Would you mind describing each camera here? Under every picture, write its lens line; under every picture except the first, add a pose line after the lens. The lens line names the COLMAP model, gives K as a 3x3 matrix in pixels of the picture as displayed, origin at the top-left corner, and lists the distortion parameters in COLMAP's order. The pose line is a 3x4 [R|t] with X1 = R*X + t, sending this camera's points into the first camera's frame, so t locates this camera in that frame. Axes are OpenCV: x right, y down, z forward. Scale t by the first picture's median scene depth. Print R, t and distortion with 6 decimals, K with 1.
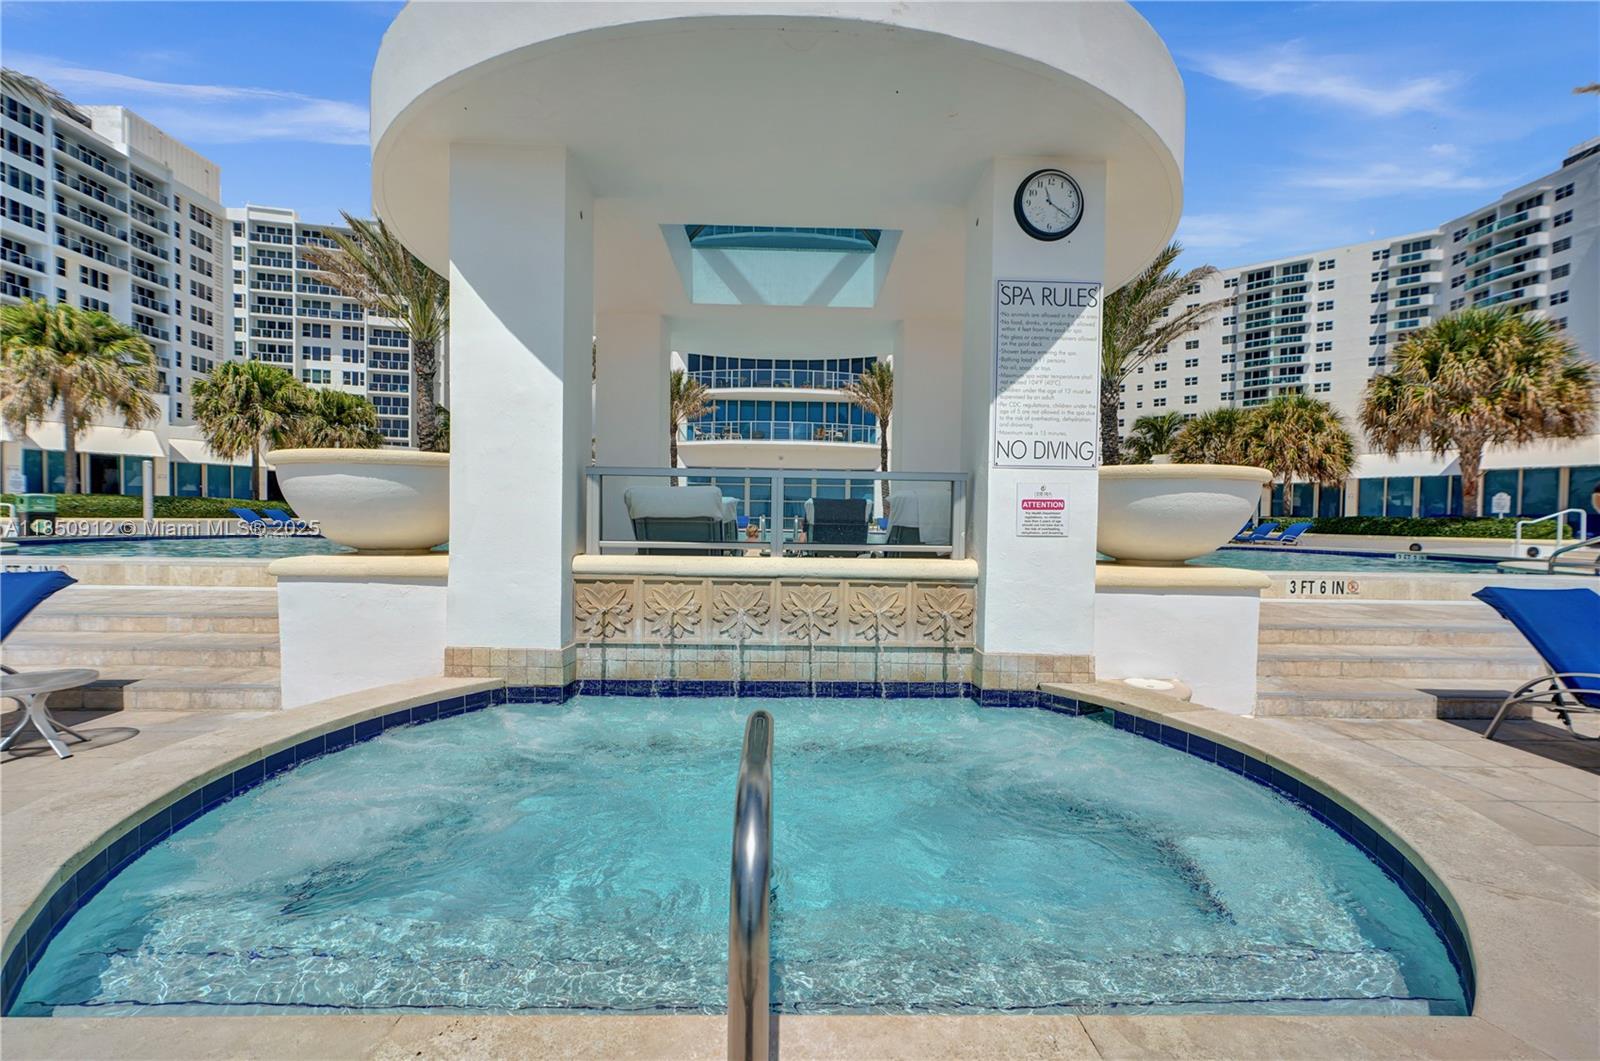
lens RADIAL K [[712.8, 0, 800.5], [0, 712.8, 543.9], [0, 0, 1]] dist [-0.006567, 0.003068]
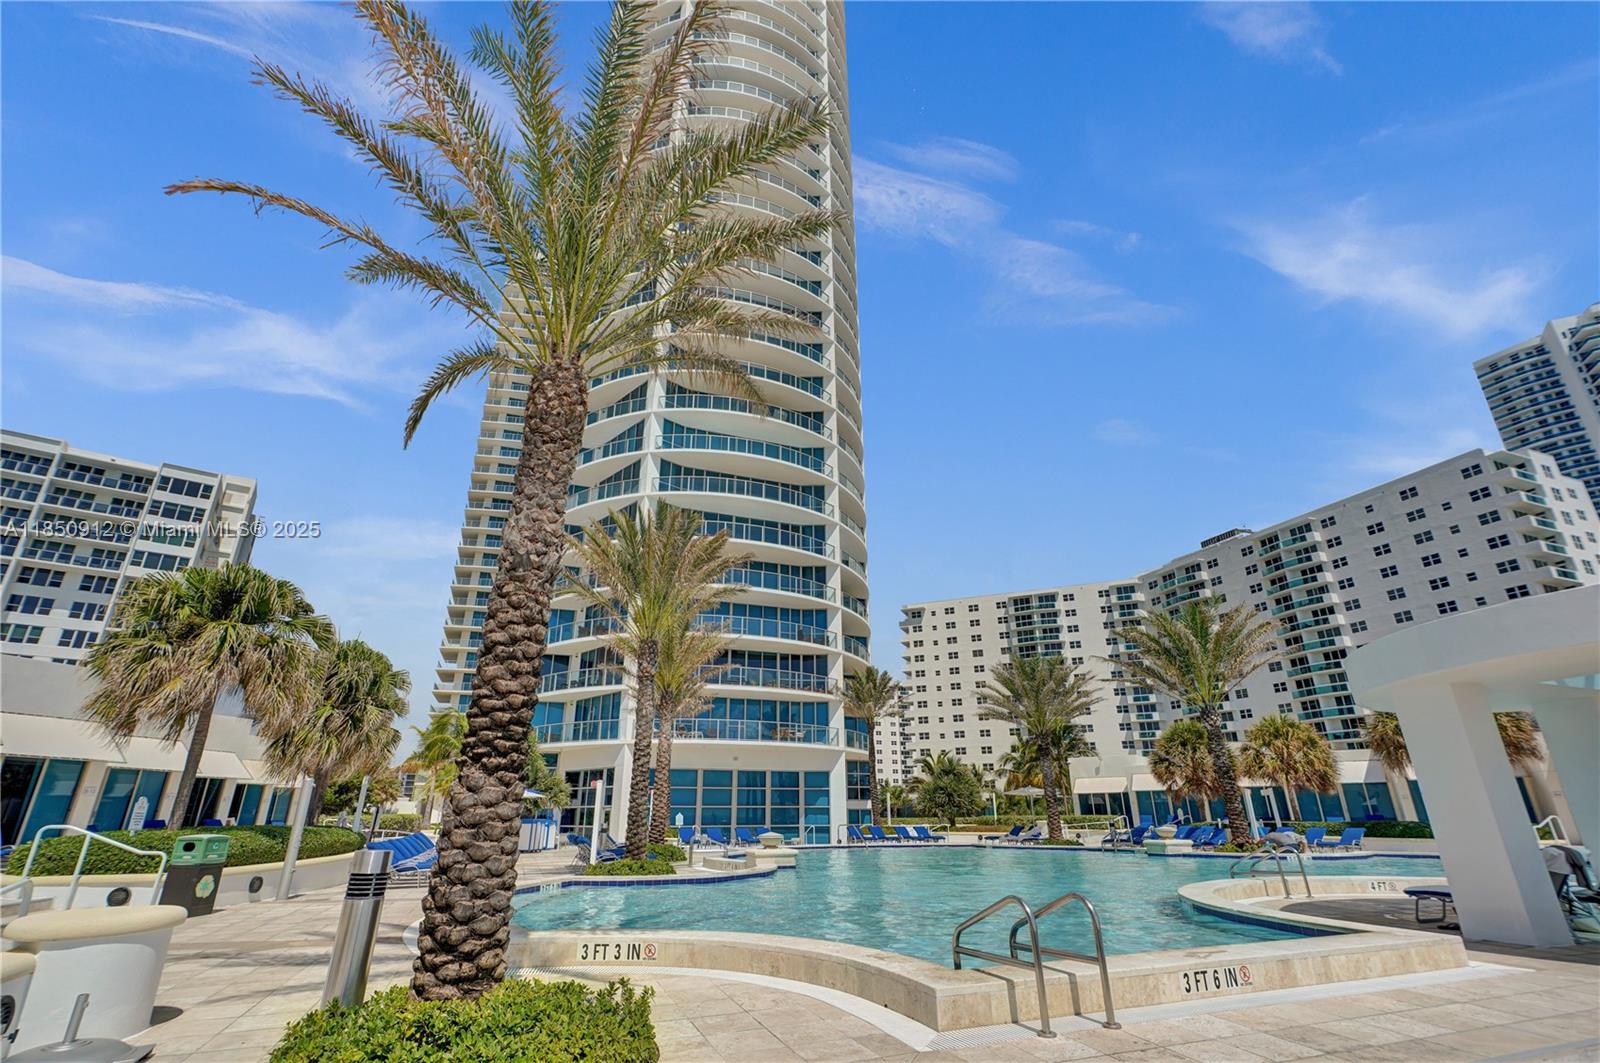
lens RADIAL K [[712.8, 0, 797.5], [0, 712.8, 527.9], [0, 0, 1]] dist [-0.006567, 0.003068]
pose [[0.940584, 0.110278, 0.321155, -0.151565], [0.029629, 0.915532, -0.401152, -0.009876], [-0.338266, 0.386832, 0.857868, 0.022140]]
